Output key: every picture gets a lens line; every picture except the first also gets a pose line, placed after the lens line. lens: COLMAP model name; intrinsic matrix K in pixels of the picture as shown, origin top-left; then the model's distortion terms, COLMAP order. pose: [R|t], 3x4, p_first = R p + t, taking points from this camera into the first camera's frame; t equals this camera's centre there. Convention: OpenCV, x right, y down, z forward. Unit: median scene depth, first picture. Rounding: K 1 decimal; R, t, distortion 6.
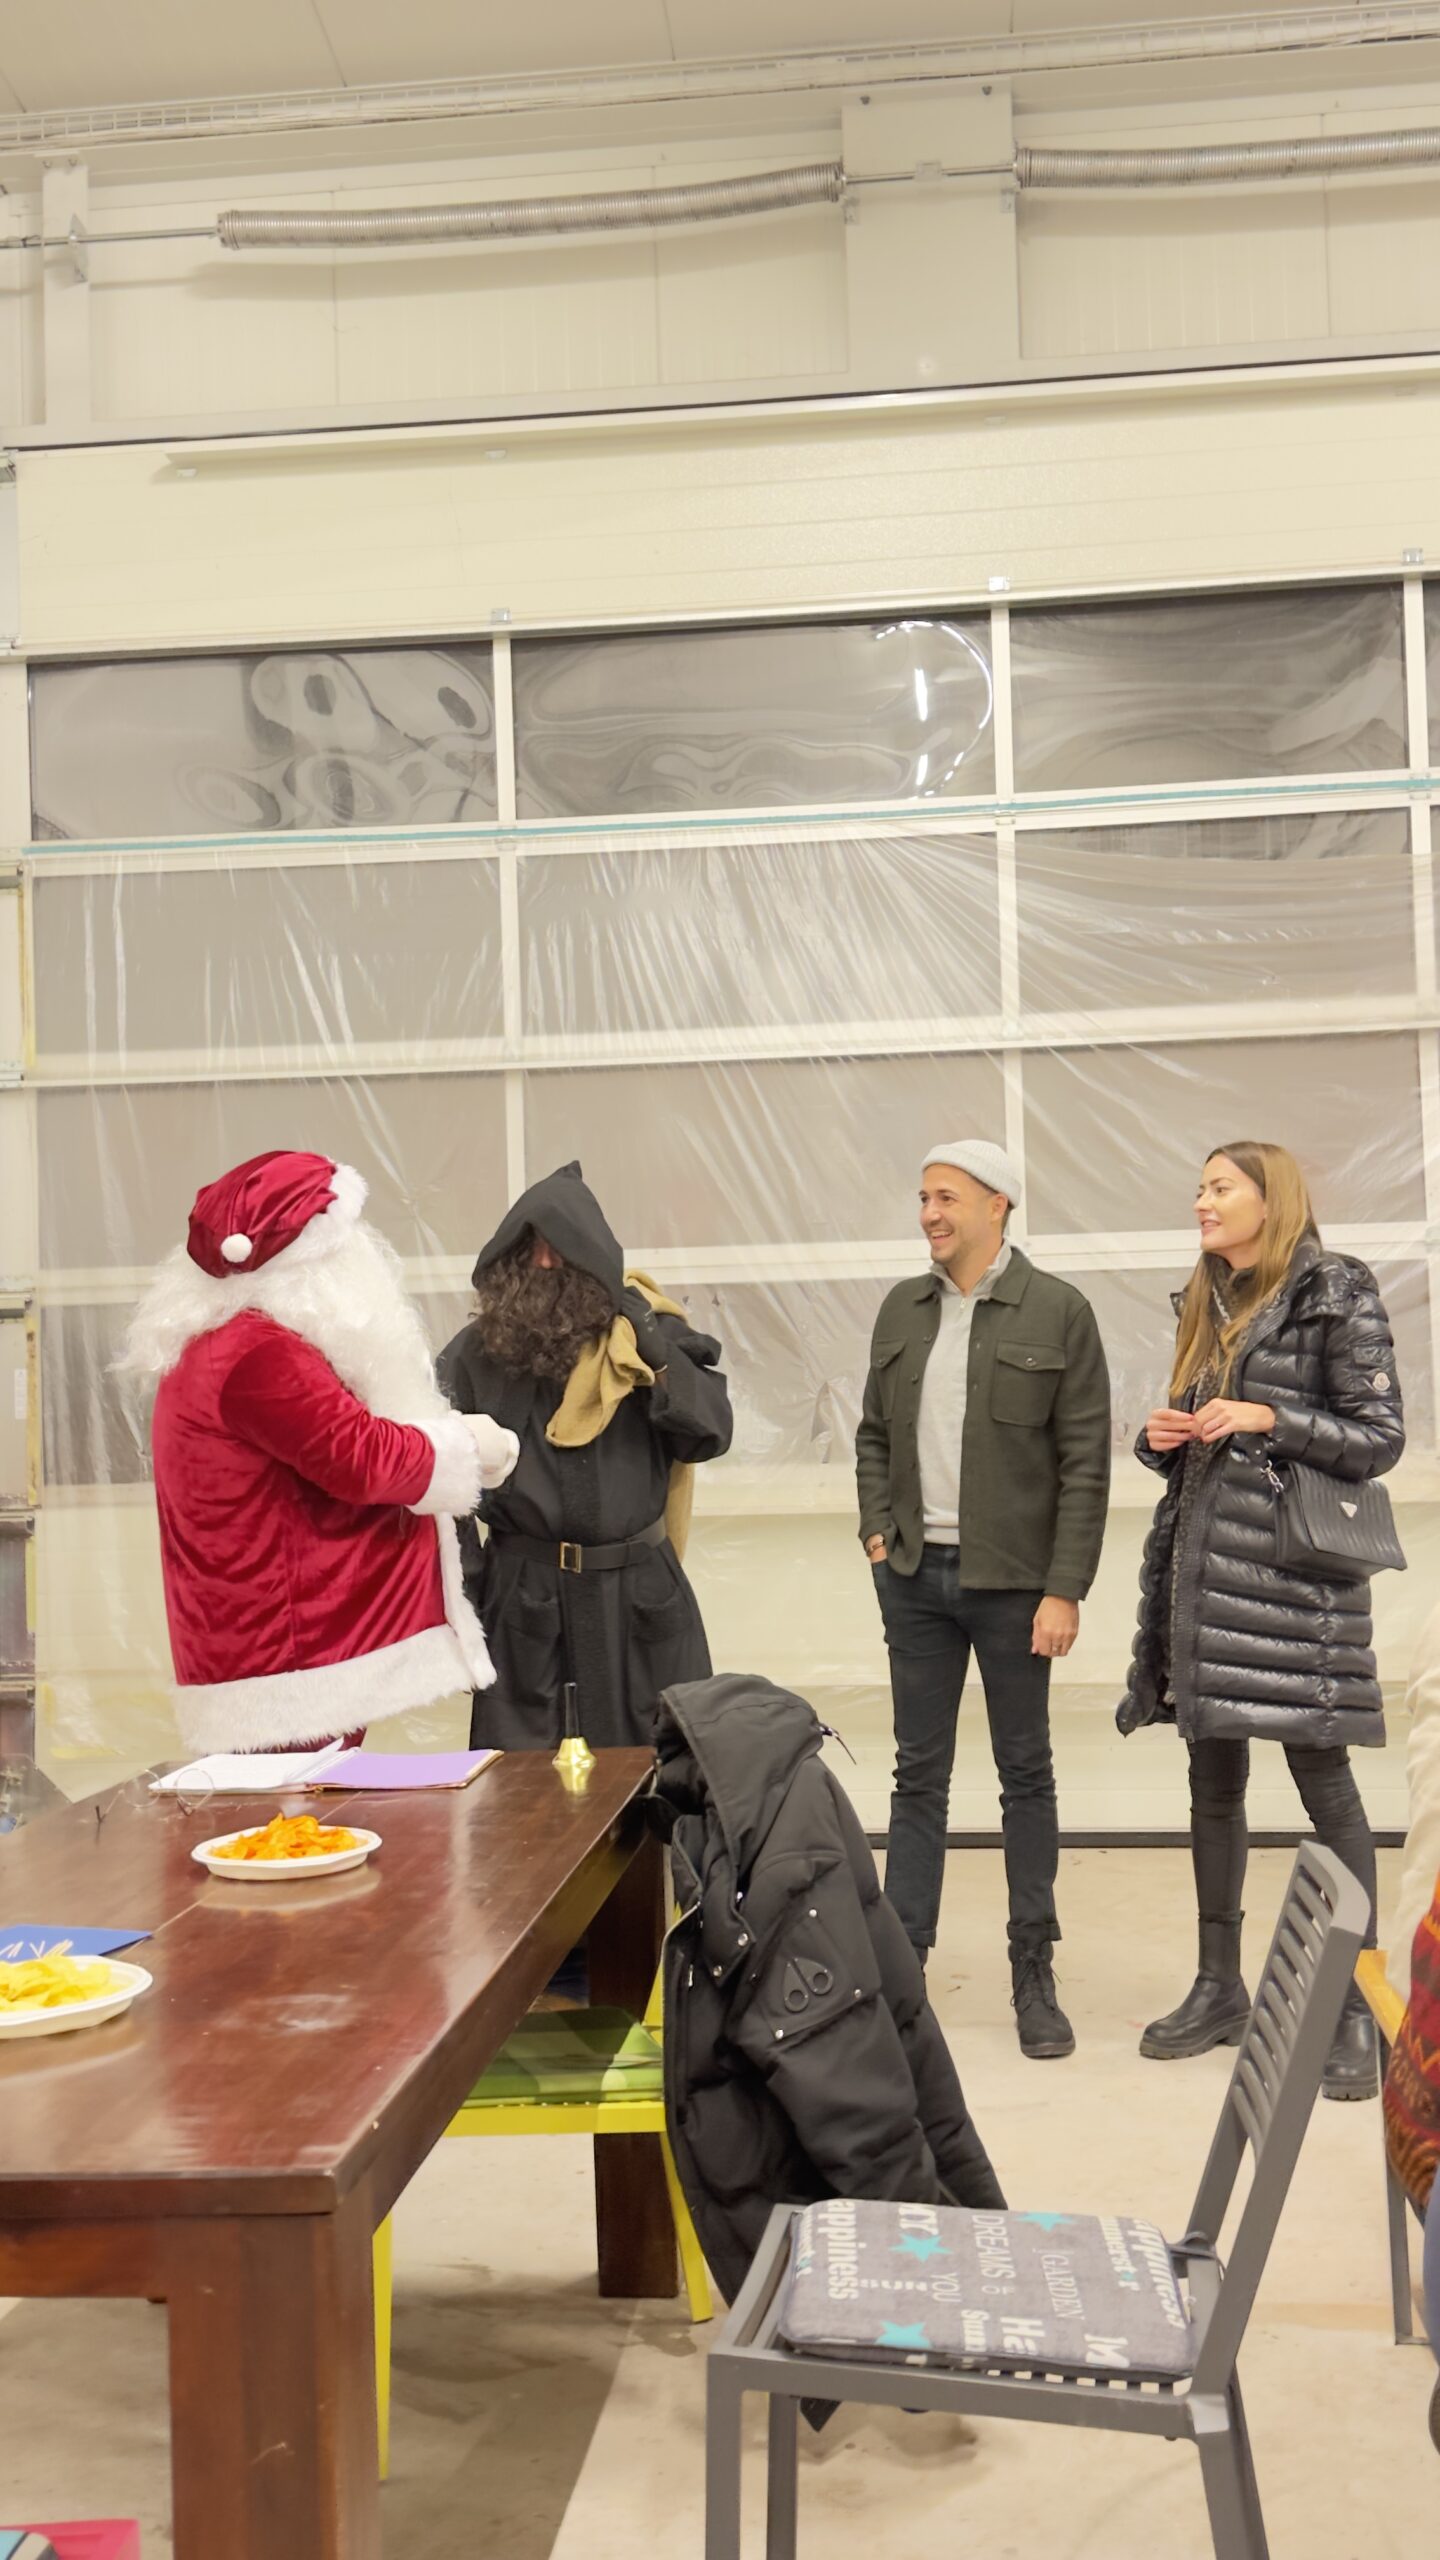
lens RADIAL K [[2358.2, 0, 720.0], [0, 2358.2, 1280.0], [0, 0, 1]] dist [0.189238, -0.373868]
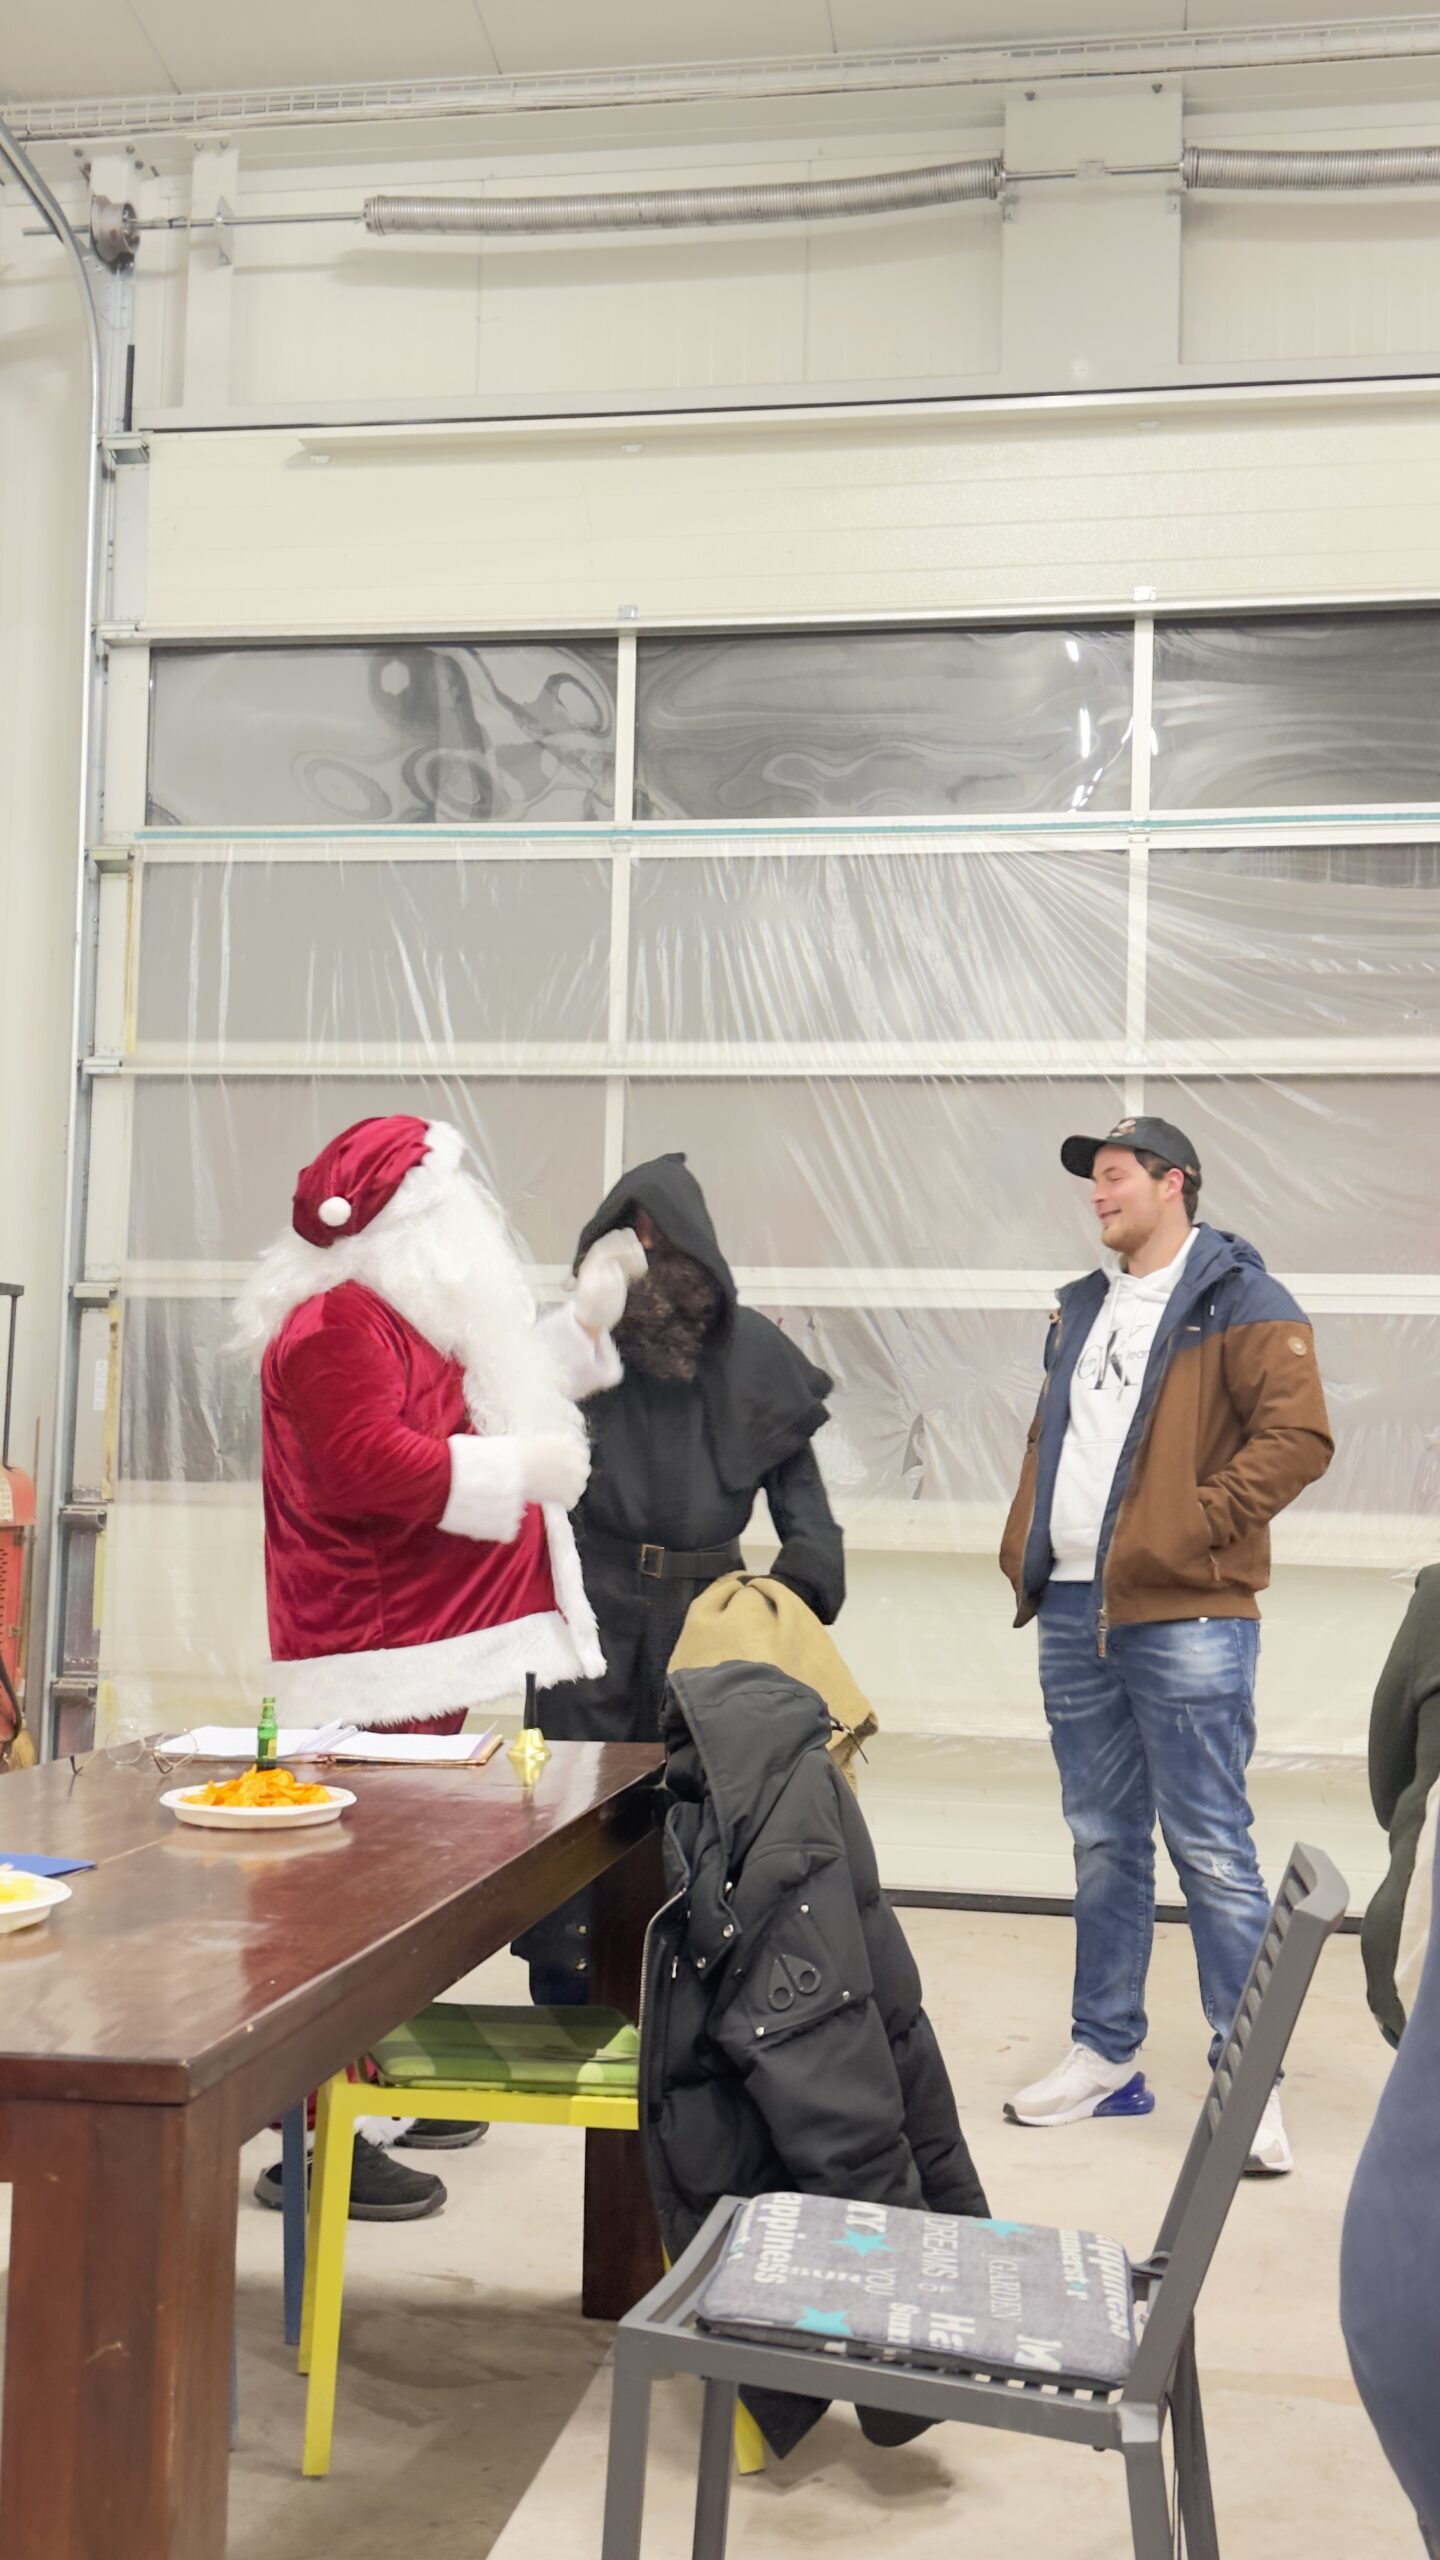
lens RADIAL K [[2445.5, 0, 720.0], [0, 2445.5, 1280.0], [0, 0, 1]] dist [0.196078, -0.408505]
pose [[0.996773, 0.048958, -0.063606, 0.023684], [-0.050645, 0.998399, -0.025192, 0.017753], [0.062271, 0.028332, 0.997657, 0.003242]]
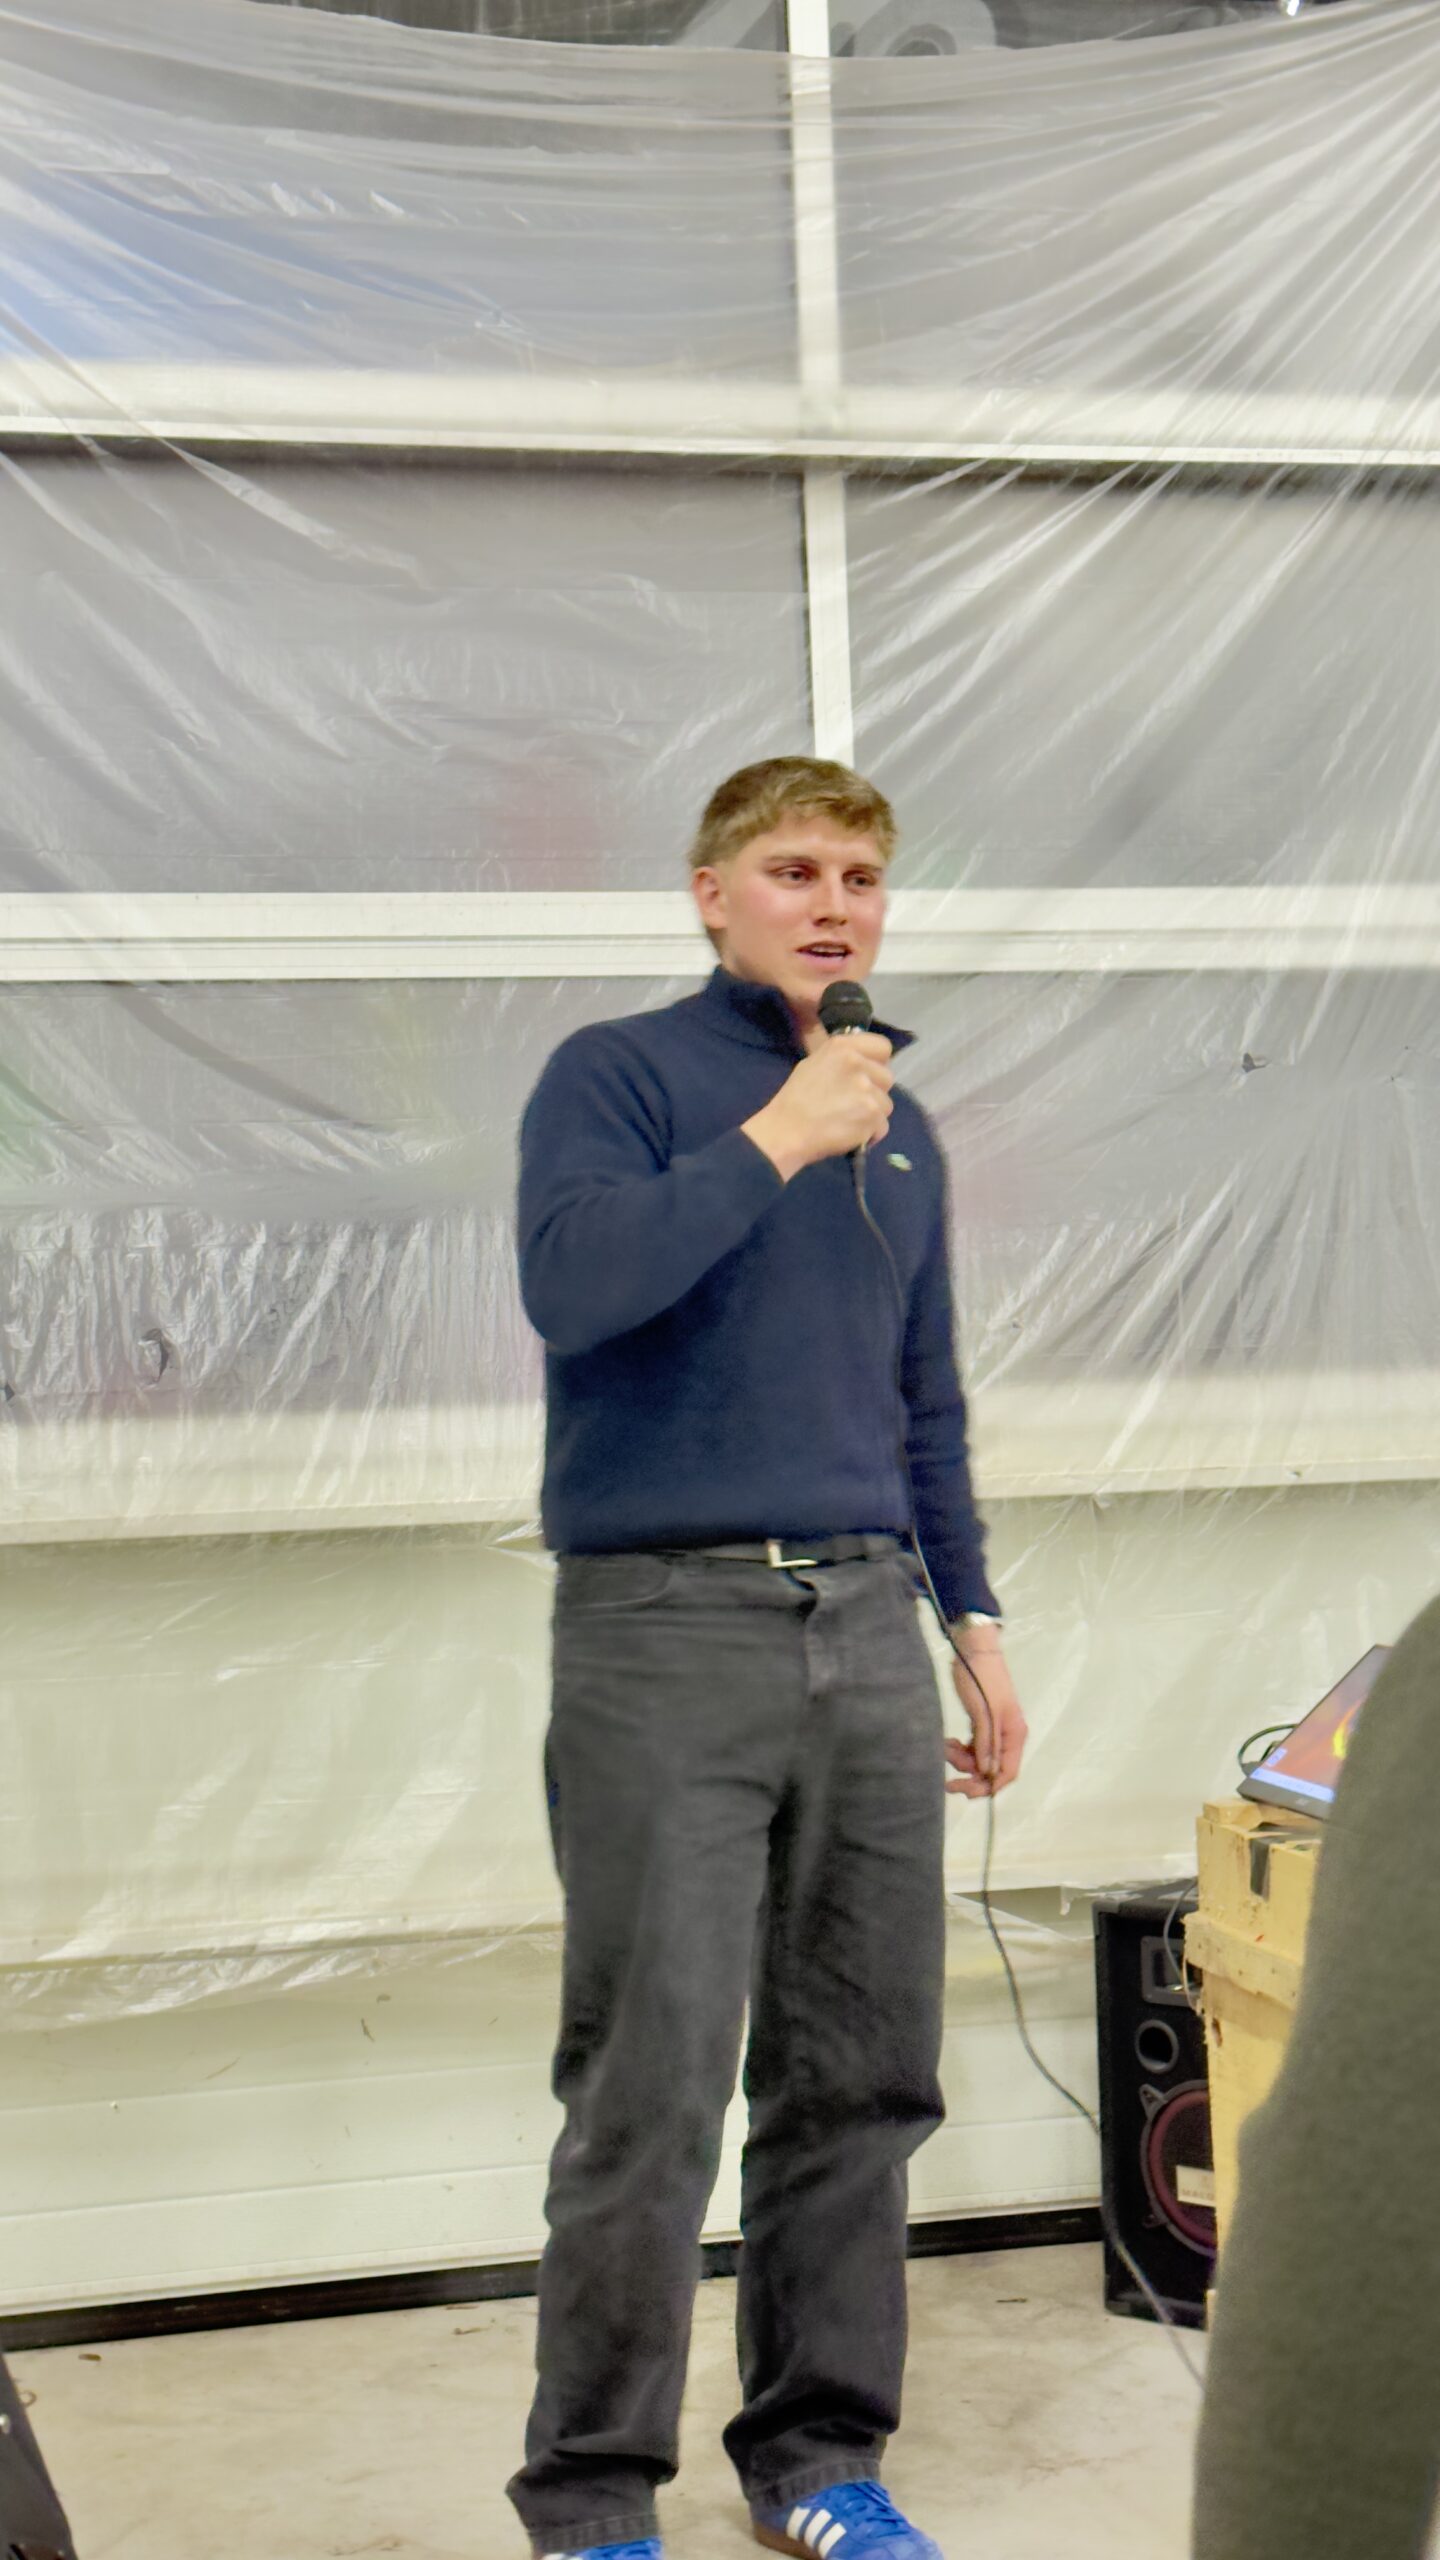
lens RADIAL K [[3555.5, 0, 720.0], [0, 3555.5, 1280.0], [0, 0, 1]] dist [0.148170, -0.092280]
pose [[0.947355, 0.001802, 0.320181, 0.059231], [-0.007672, 0.999825, 0.017071, 0.036848], [-0.320094, -0.018629, 0.947203, 0.353824]]
